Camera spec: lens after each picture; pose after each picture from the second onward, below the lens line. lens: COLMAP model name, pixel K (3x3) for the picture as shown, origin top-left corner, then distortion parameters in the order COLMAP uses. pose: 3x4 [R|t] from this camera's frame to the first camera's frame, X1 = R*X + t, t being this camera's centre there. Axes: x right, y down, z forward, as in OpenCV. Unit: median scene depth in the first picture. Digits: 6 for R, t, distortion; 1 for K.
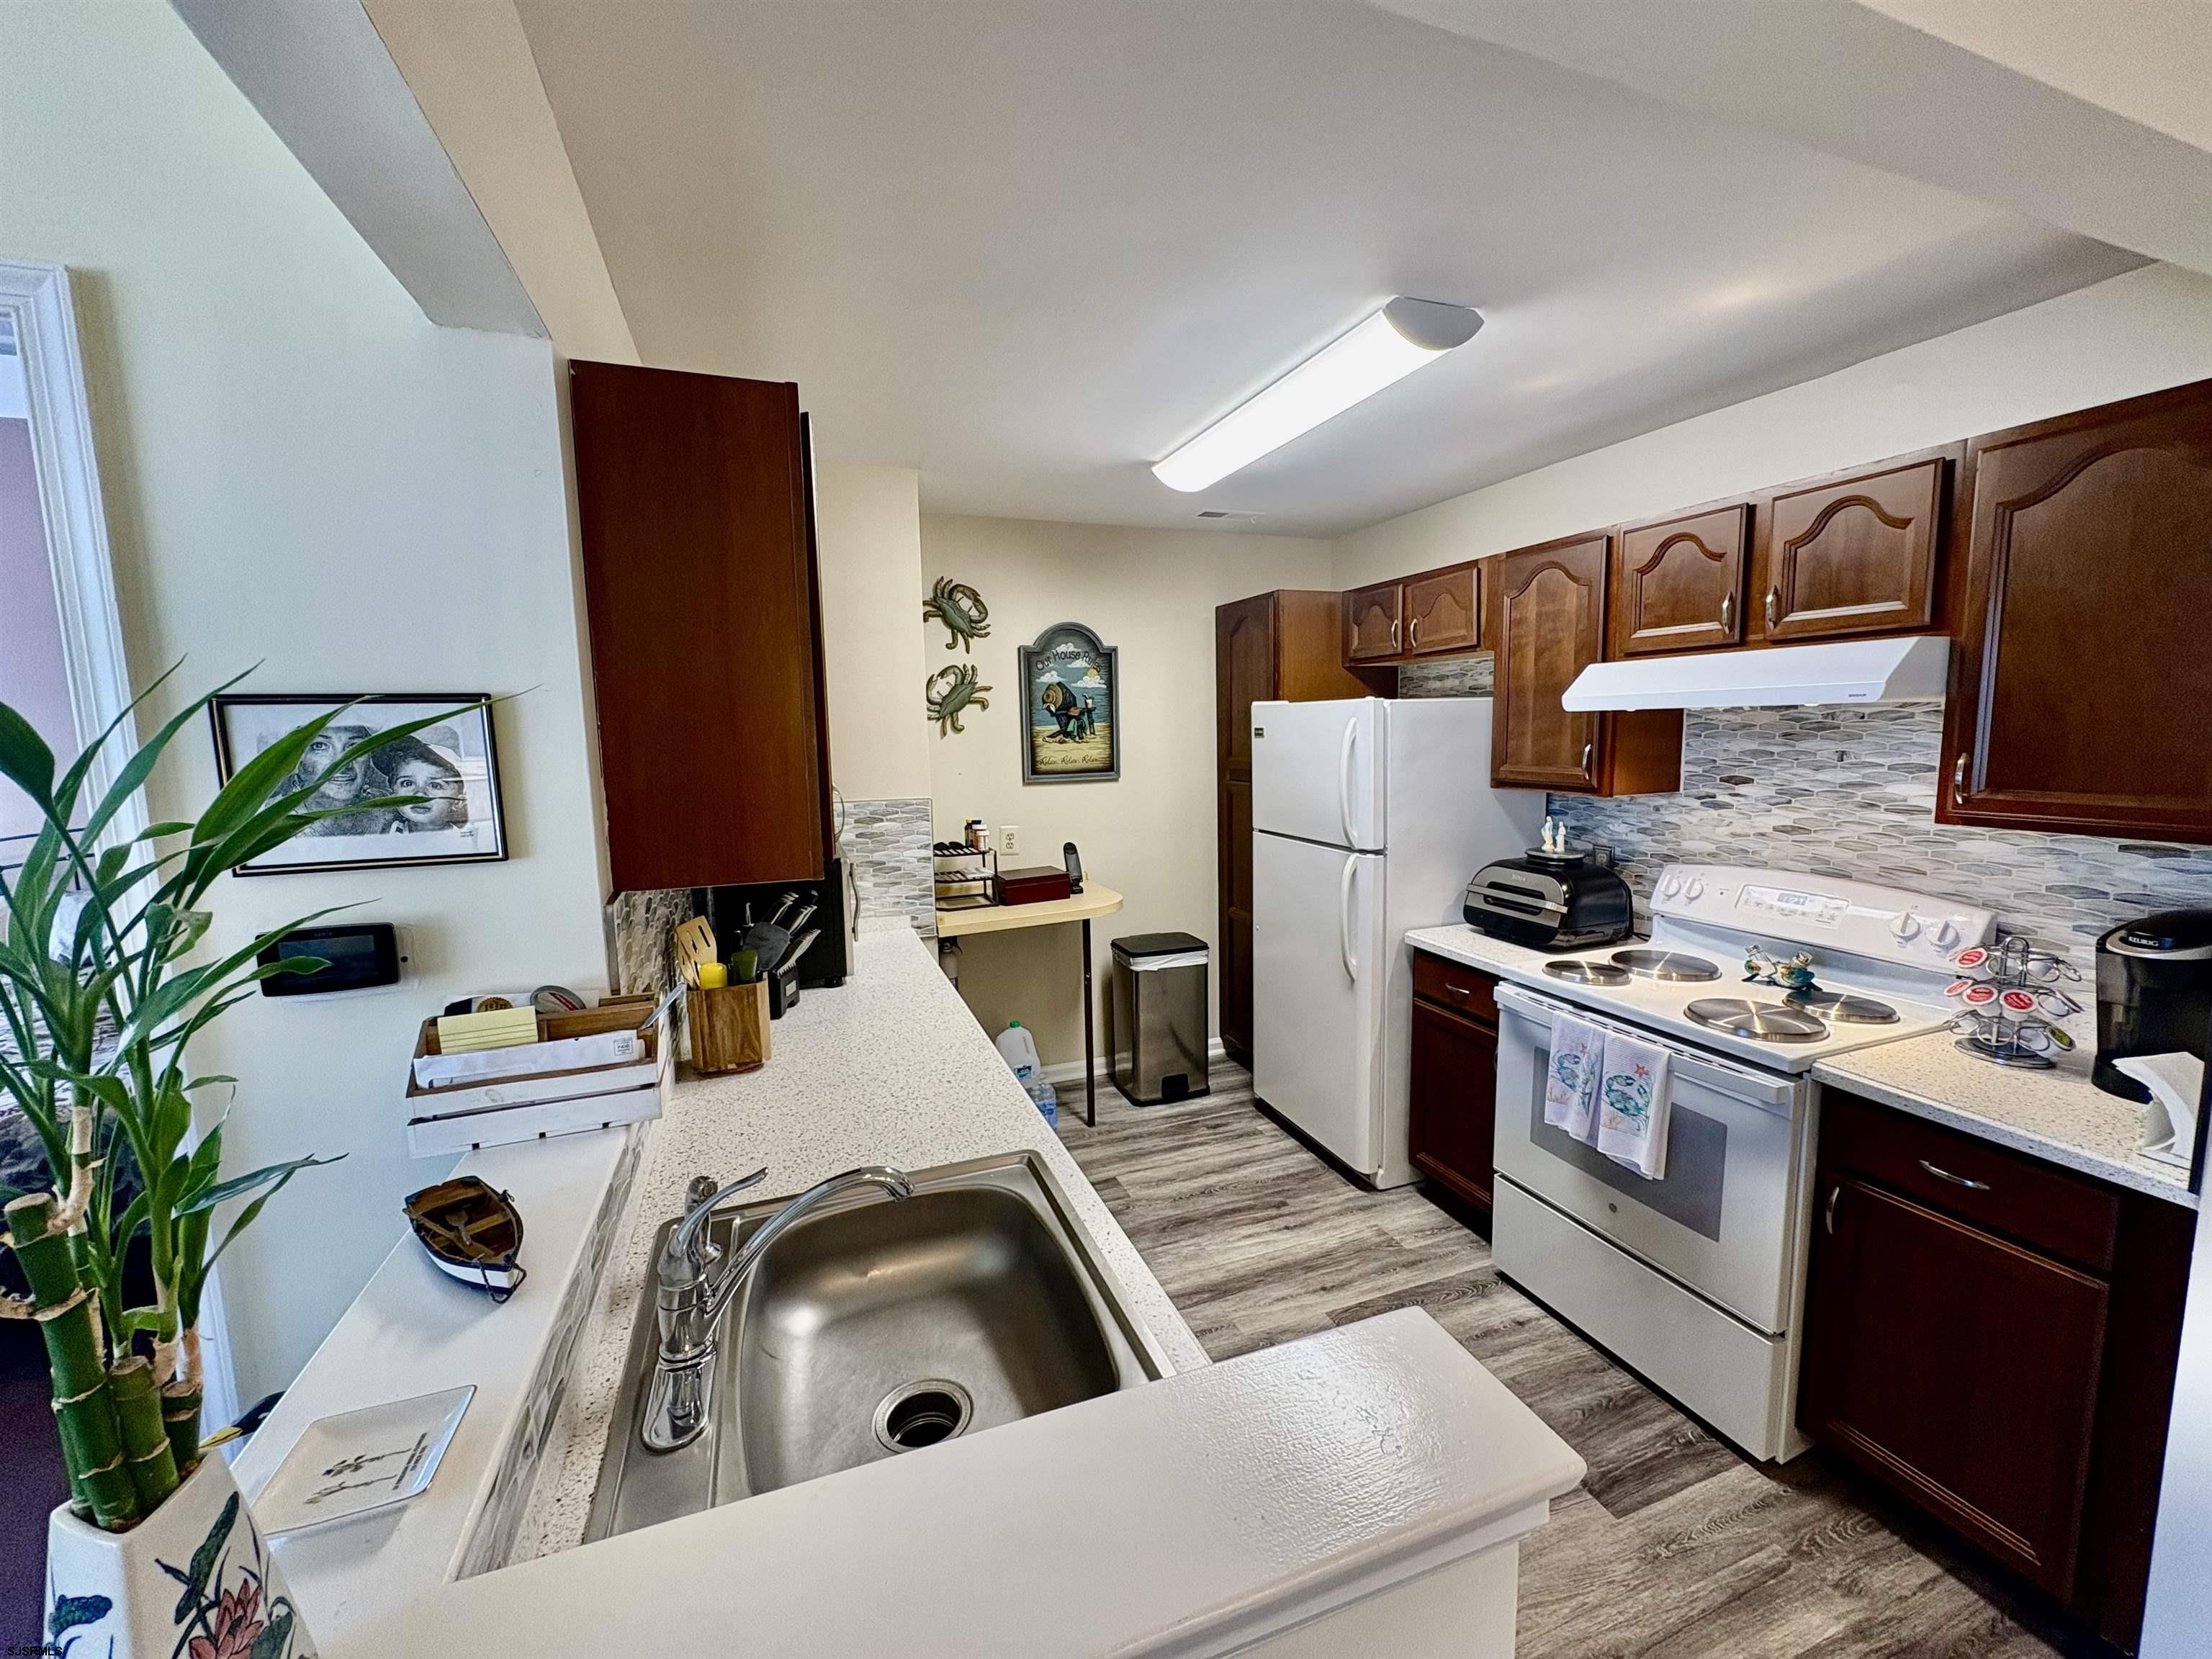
lens RADIAL K [[885.4, 0, 1107.9], [0, 885.4, 826.1], [0, 0, 1]] dist [0.002930, -0.000386]
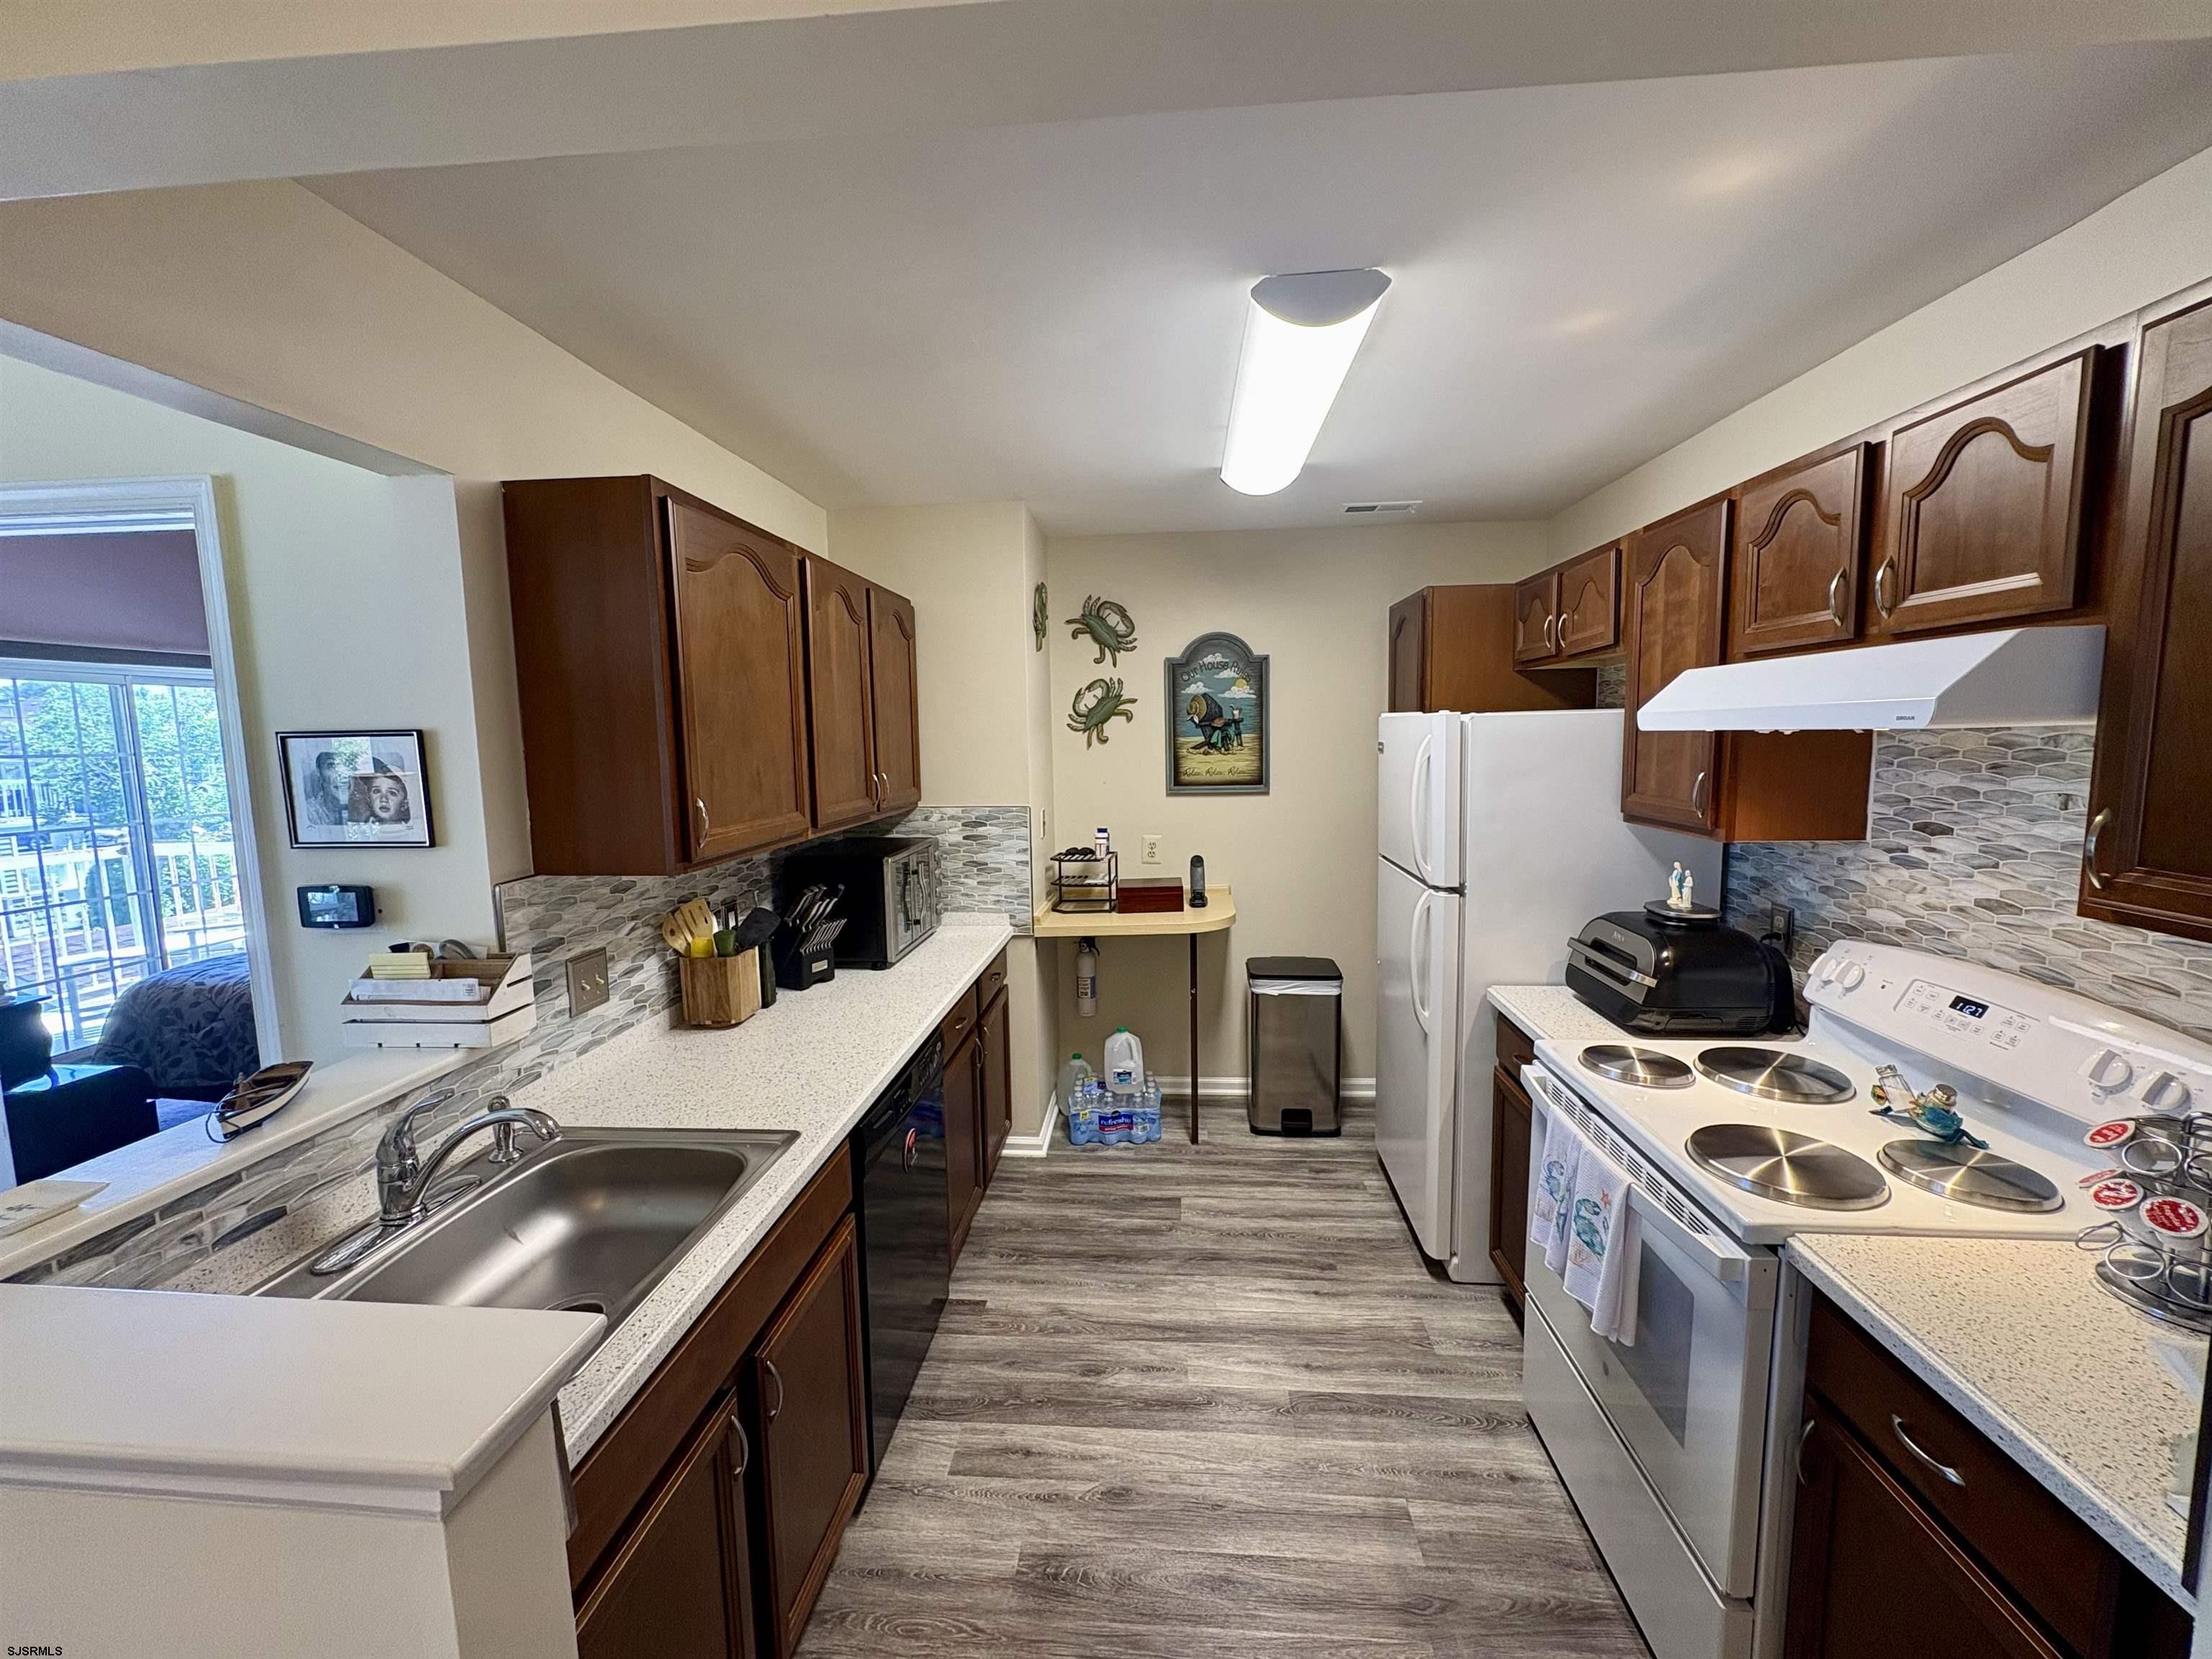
lens RADIAL K [[885.4, 0, 1103.9], [0, 885.4, 826.9], [0, 0, 1]] dist [0.002930, -0.000386]
pose [[0.903386, 0.049607, -0.425949, 0.390223], [-0.048988, 0.998722, 0.012416, -0.028257], [0.426020, 0.009650, 0.904662, 0.080097]]
